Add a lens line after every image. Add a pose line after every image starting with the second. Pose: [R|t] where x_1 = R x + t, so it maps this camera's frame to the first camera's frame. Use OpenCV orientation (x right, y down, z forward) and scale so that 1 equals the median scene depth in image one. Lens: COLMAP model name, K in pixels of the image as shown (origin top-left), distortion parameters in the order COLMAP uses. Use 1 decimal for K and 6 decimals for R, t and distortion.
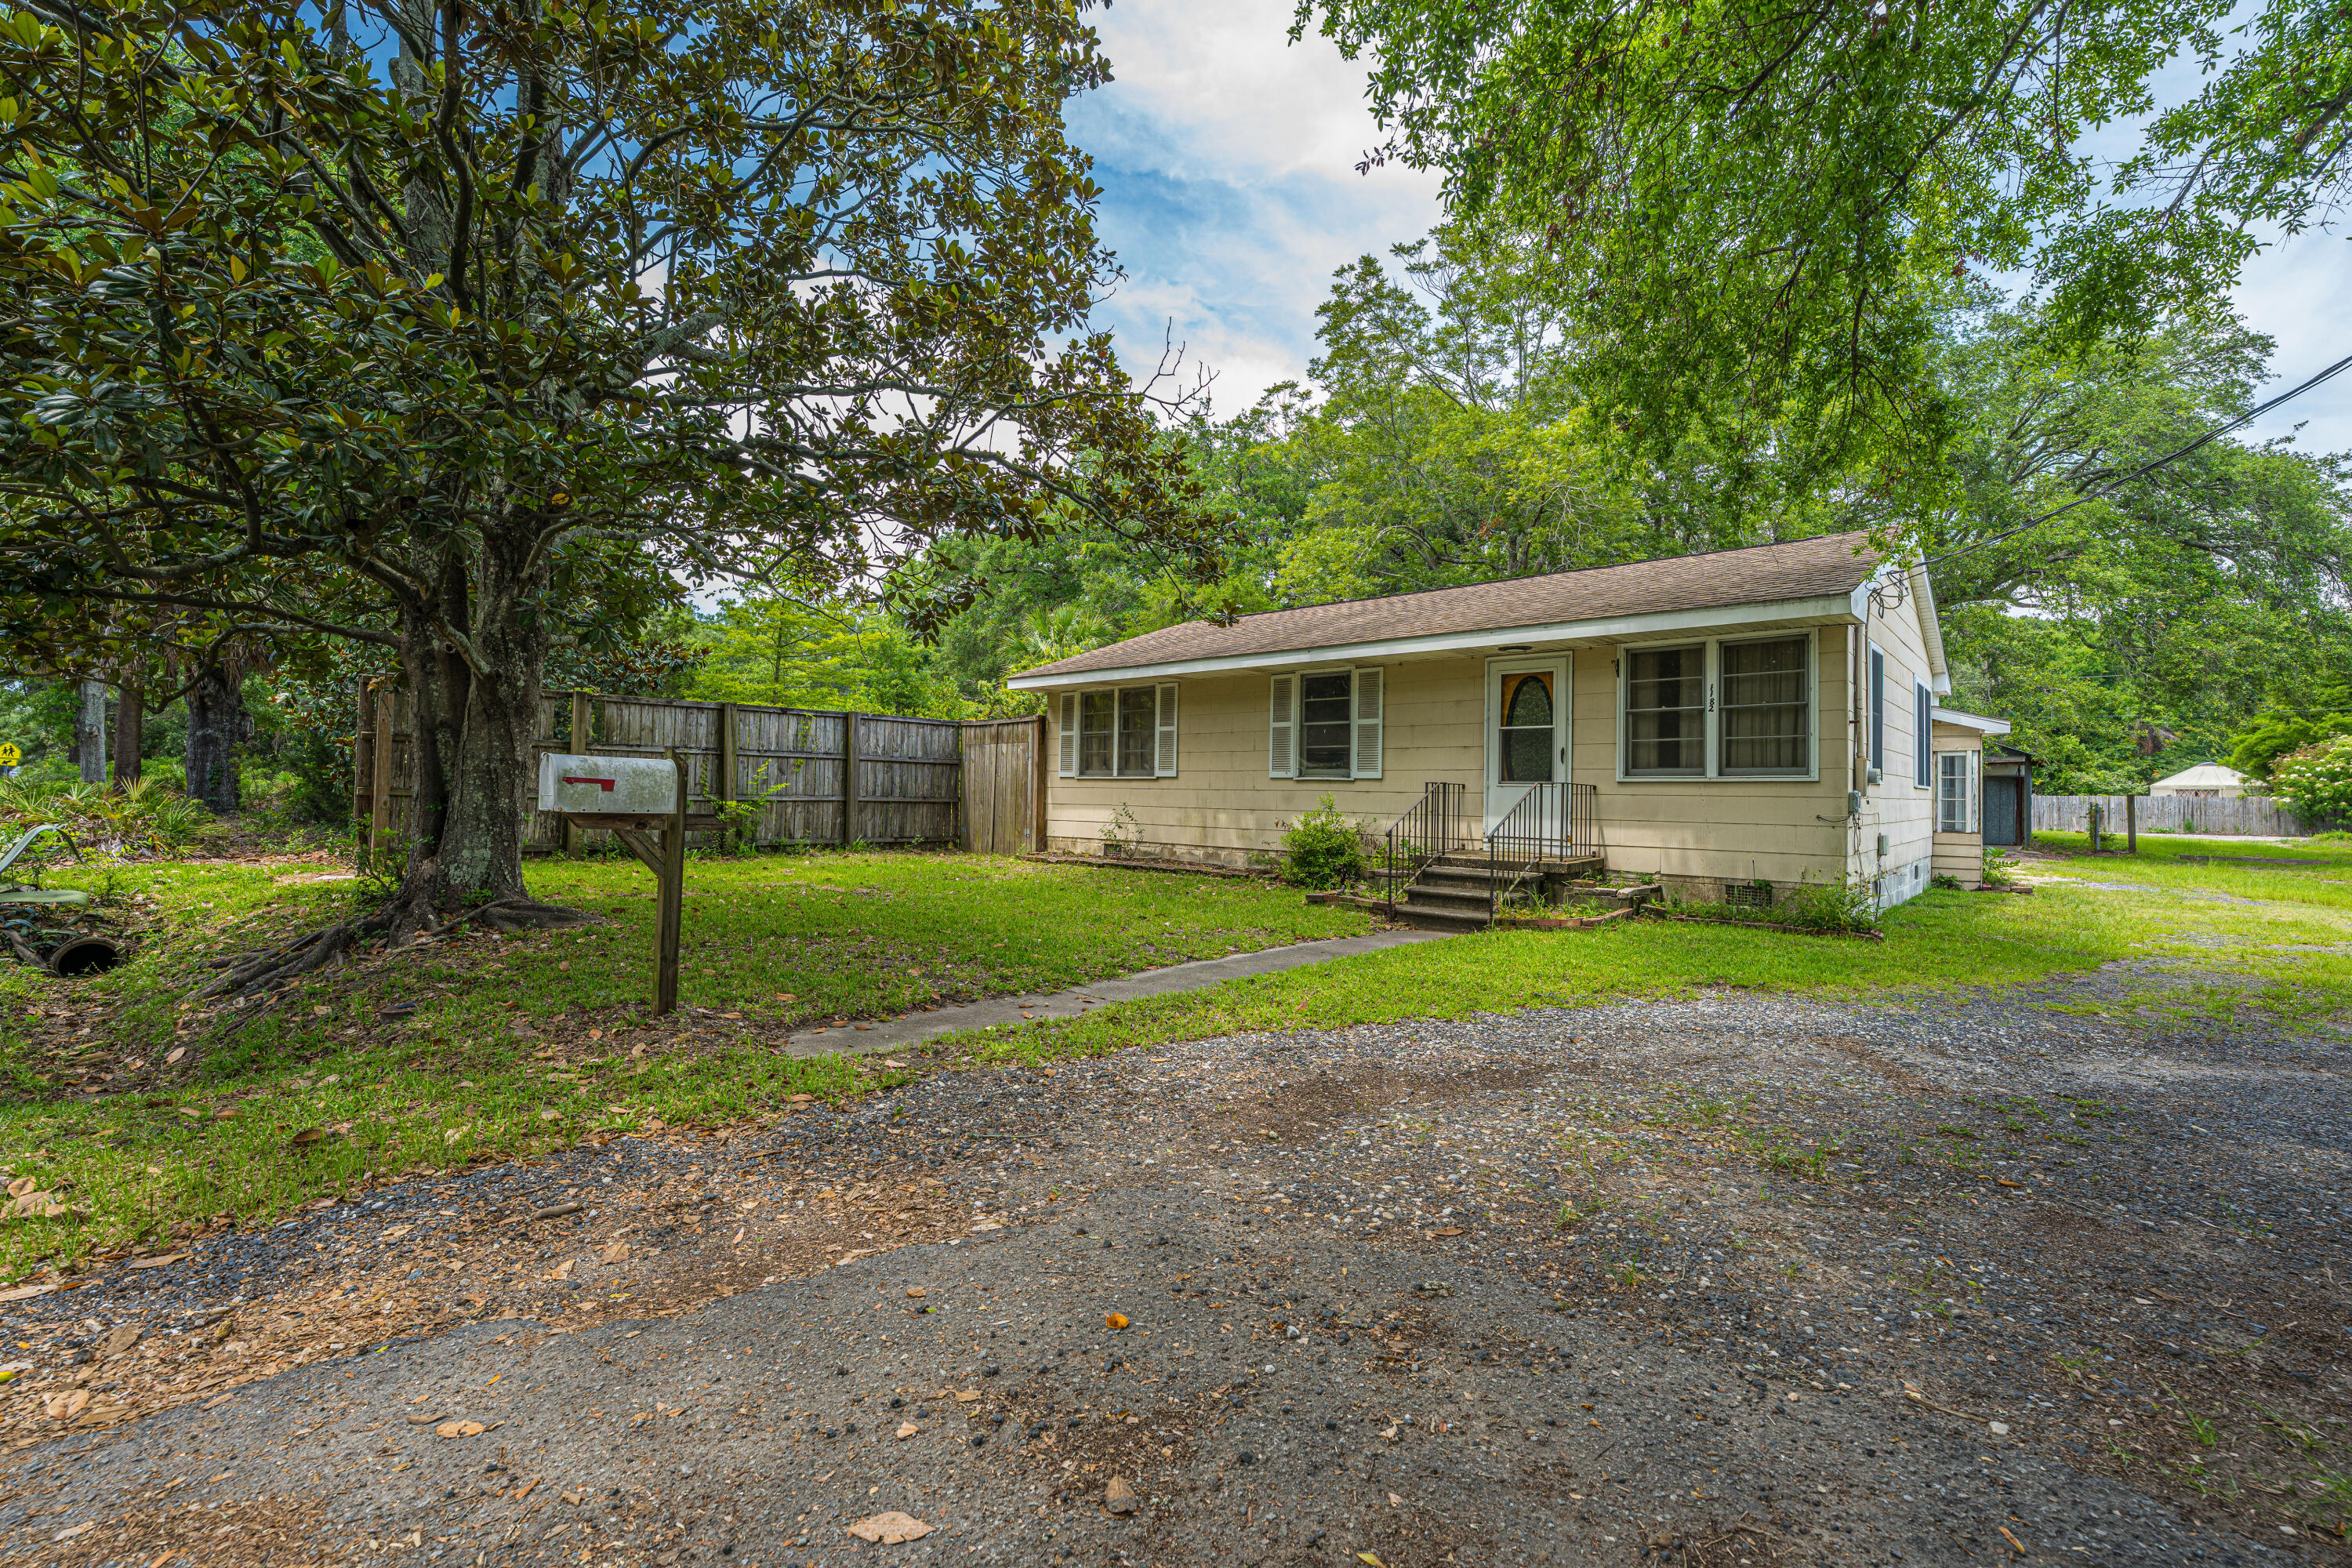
lens RADIAL K [[999.0, 0, 1178.3], [0, 999.0, 775.3], [0, 0, 1]] dist [-0.007099, -0.000722]
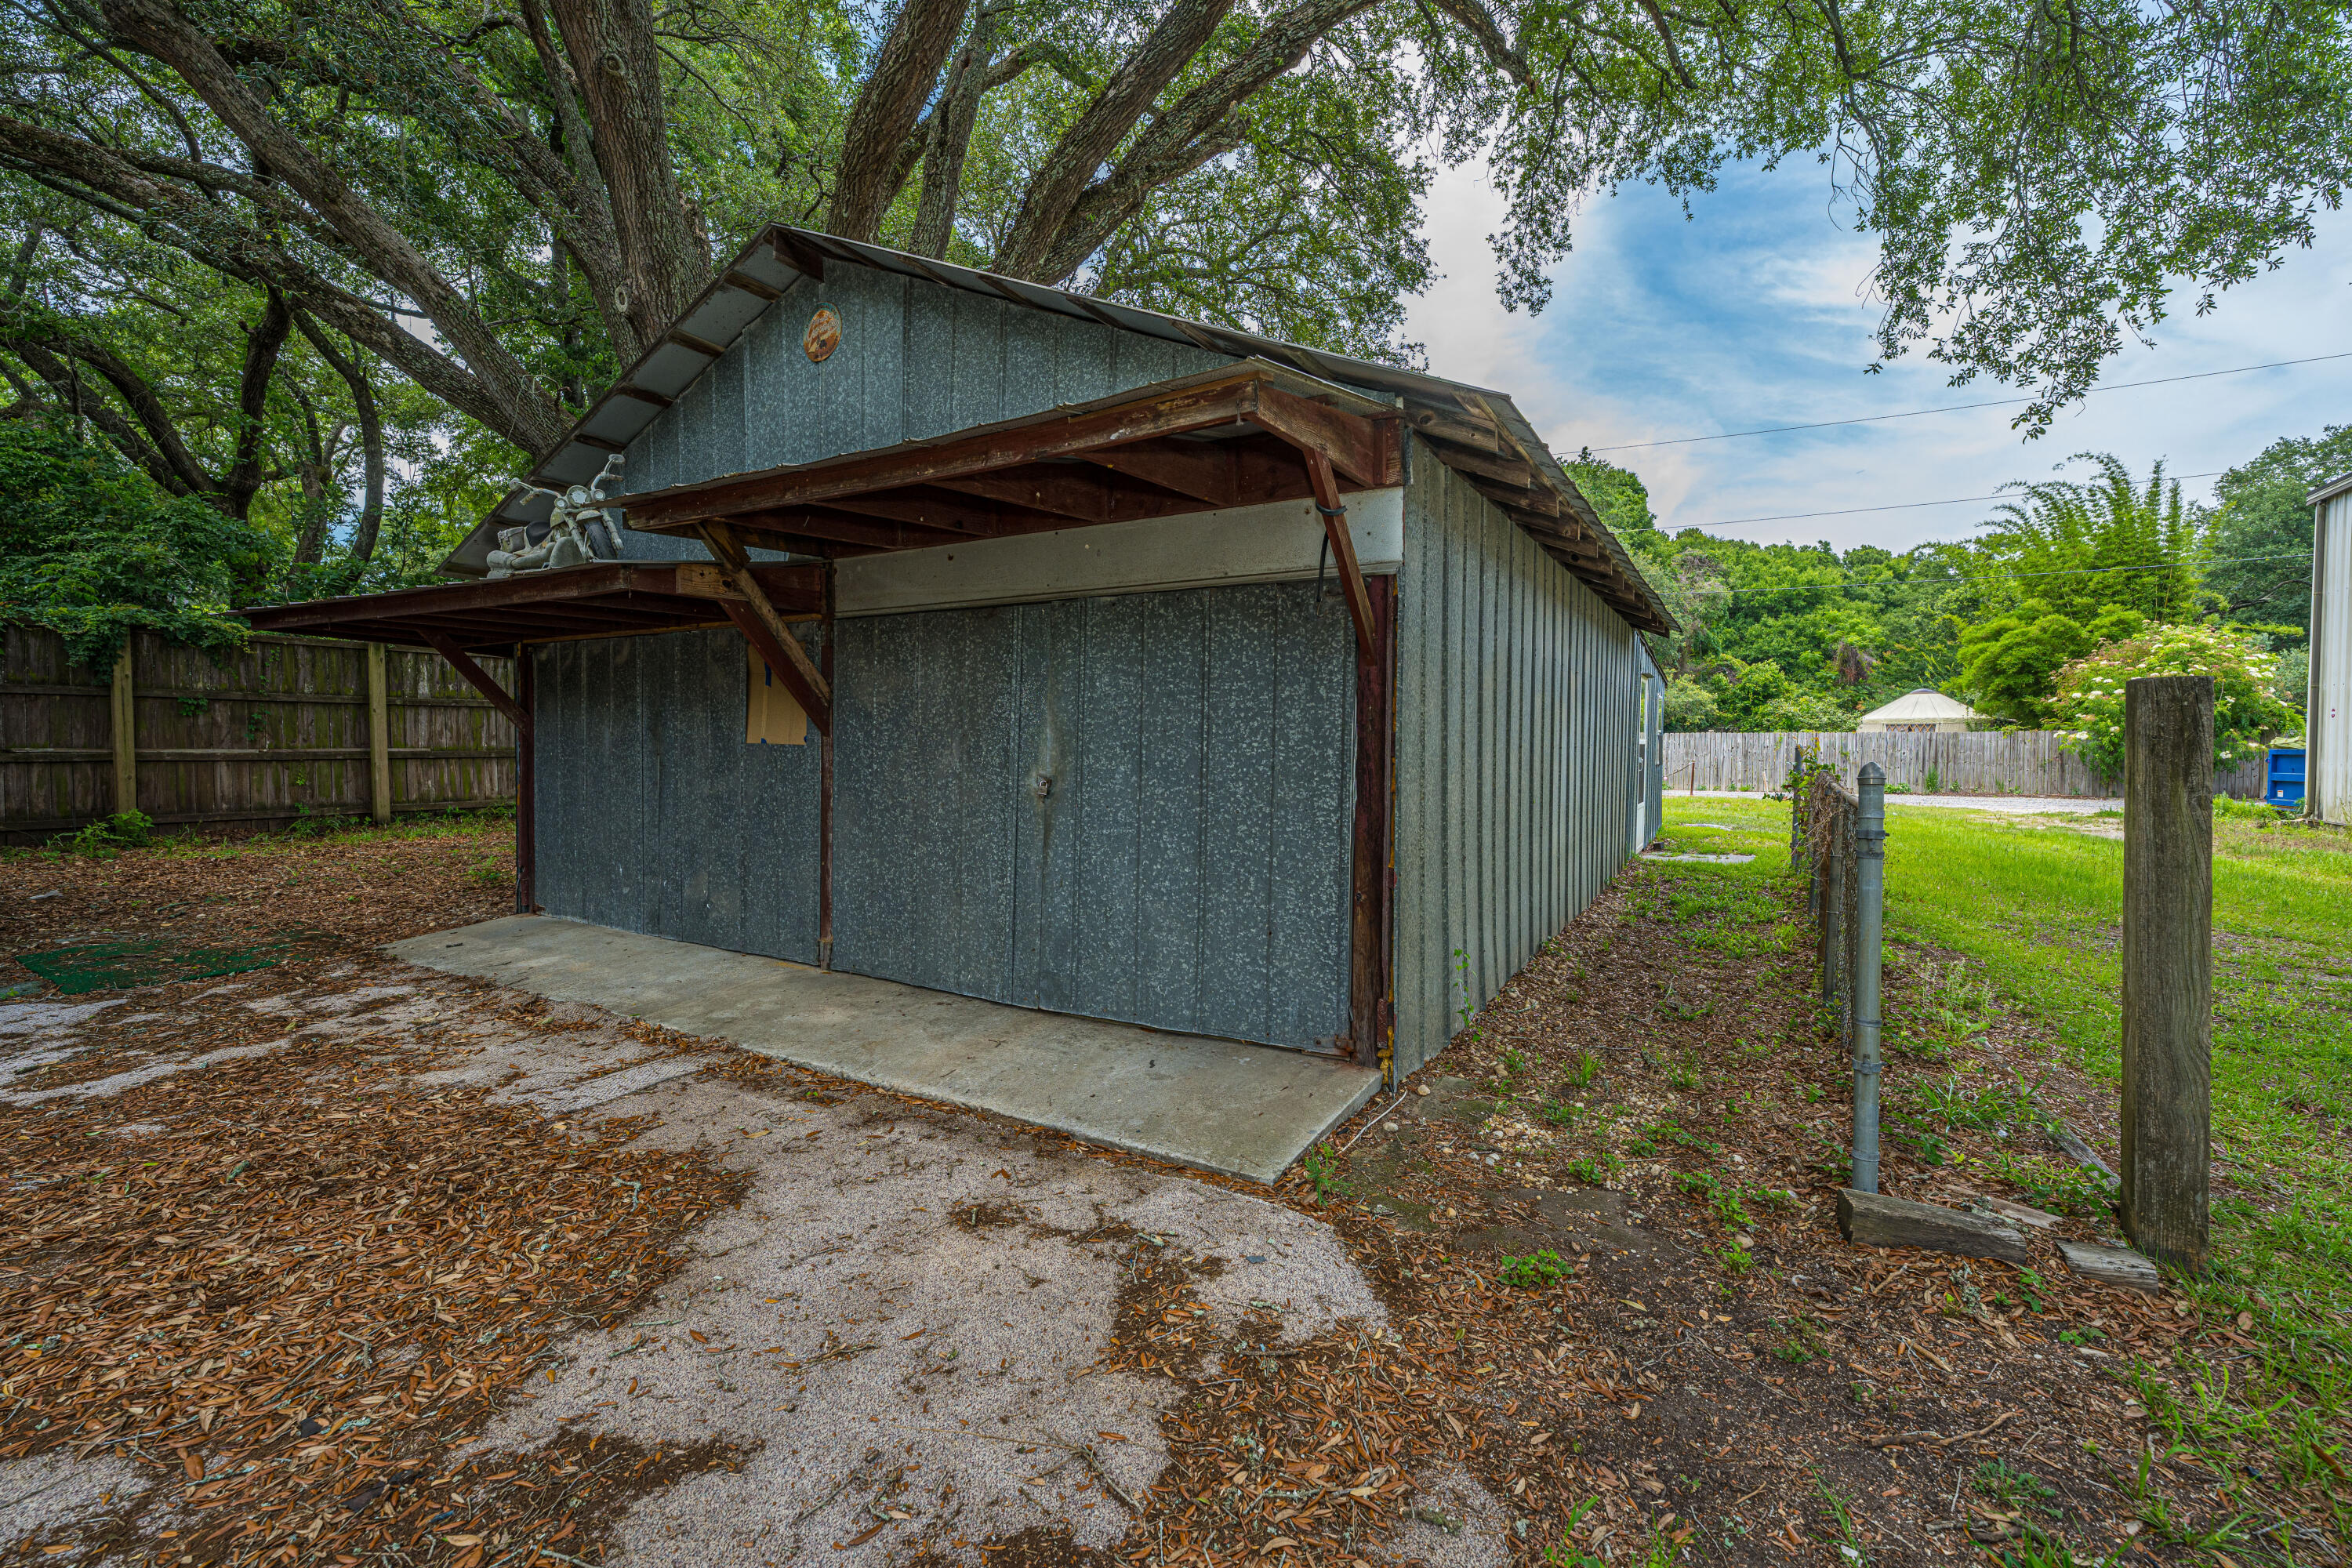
lens RADIAL K [[999.0, 0, 1171.8], [0, 999.0, 766.9], [0, 0, 1]] dist [-0.007099, -0.000722]
pose [[0.982074, -0.018435, 0.187593, 0.588101], [0.010491, 0.999009, 0.043253, 0.015264], [-0.188204, -0.040510, 0.981294, 0.641559]]
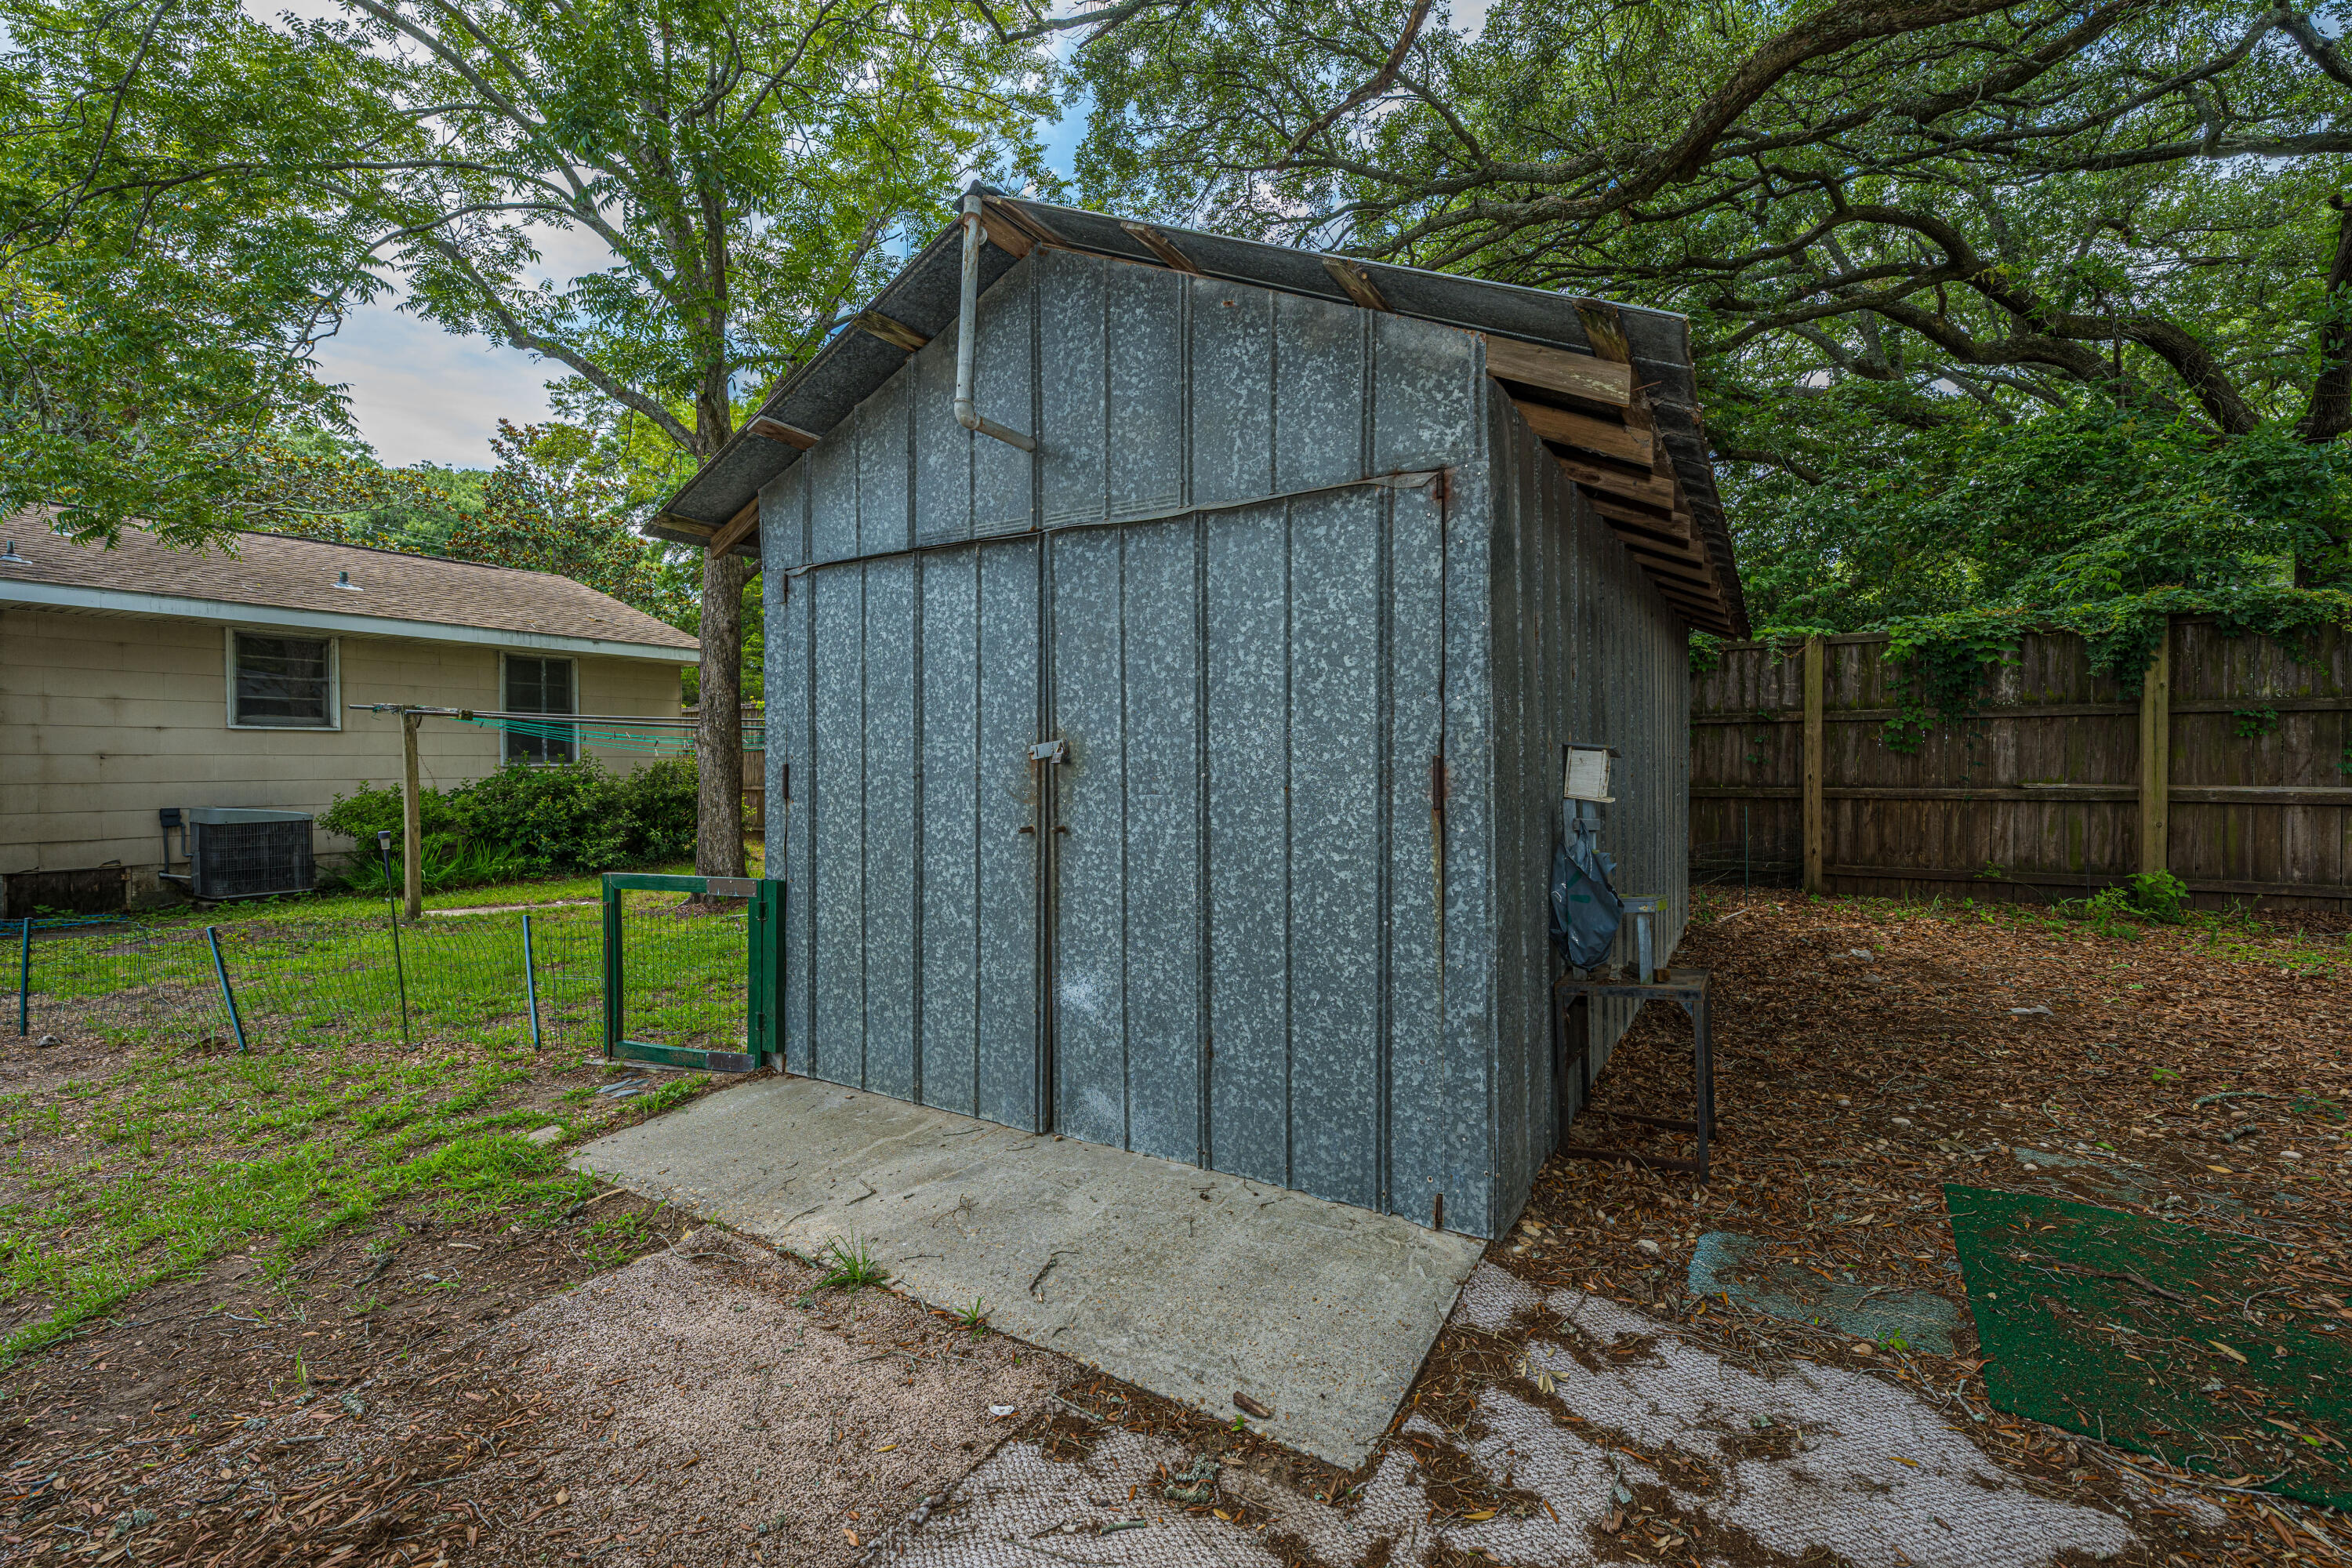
lens RADIAL K [[999.0, 0, 1190.5], [0, 999.0, 786.0], [0, 0, 1]] dist [-0.007099, -0.000722]
pose [[0.169022, 0.005545, -0.985597, 0.502154], [0.021664, 0.999722, 0.009340, 0.012701], [0.985374, -0.022931, 0.168855, 0.764140]]
